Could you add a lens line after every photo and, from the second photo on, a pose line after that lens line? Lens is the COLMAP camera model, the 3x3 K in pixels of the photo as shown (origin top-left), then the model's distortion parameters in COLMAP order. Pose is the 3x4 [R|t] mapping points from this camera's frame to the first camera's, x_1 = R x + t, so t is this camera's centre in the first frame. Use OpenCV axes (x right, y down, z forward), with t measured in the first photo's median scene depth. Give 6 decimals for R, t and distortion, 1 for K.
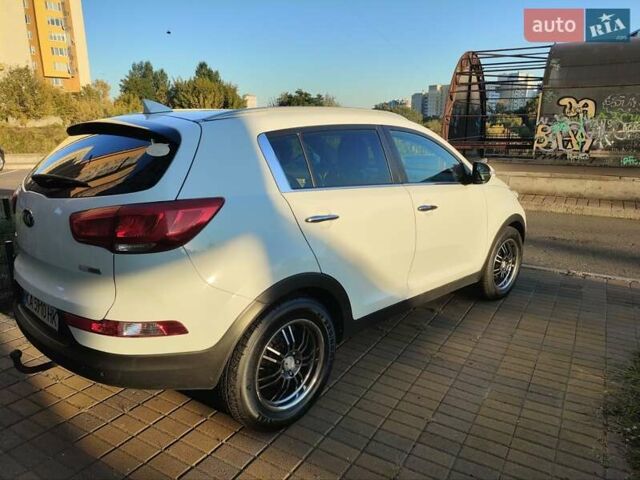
lens RADIAL K [[475.0, 0, 319.2], [0, 475.0, 237.0], [0, 0, 1]] dist [0.033430, -0.039217]
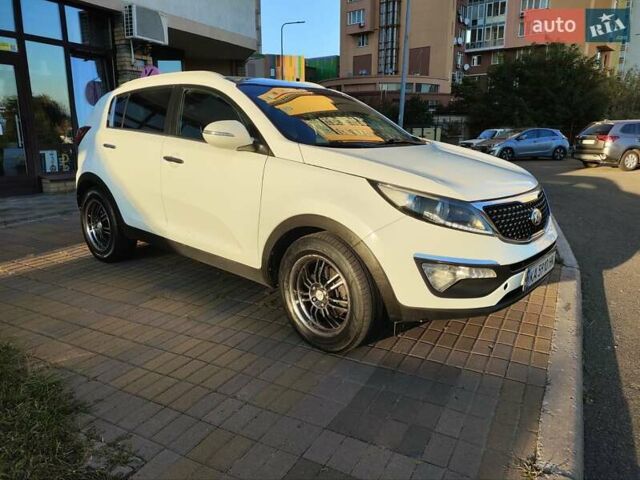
lens RADIAL K [[475.0, 0, 319.6], [0, 475.0, 238.4], [0, 0, 1]] dist [0.033430, -0.039217]
pose [[0.043175, 0.223491, -0.973749, 0.848392], [-0.234632, 0.949667, 0.207560, -0.123204], [0.971125, 0.219511, 0.093439, 0.809584]]
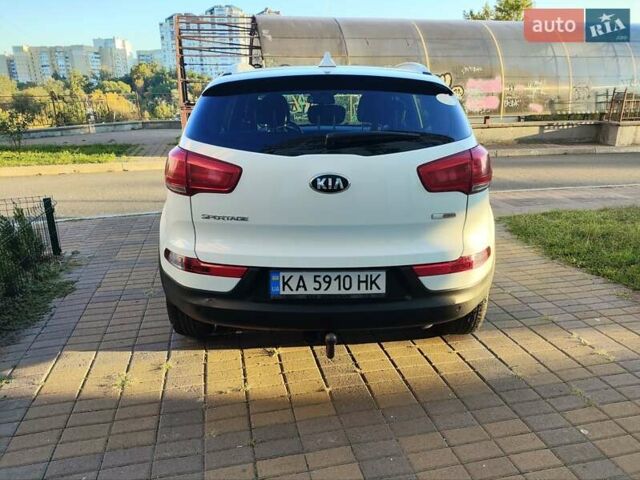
lens RADIAL K [[475.0, 0, 324.6], [0, 475.0, 233.2], [0, 0, 1]] dist [0.033430, -0.039217]
pose [[0.722124, -0.202692, 0.661402, -0.269010], [0.165260, 0.978973, 0.119582, -0.012211], [-0.671734, 0.022950, 0.740437, 0.079198]]
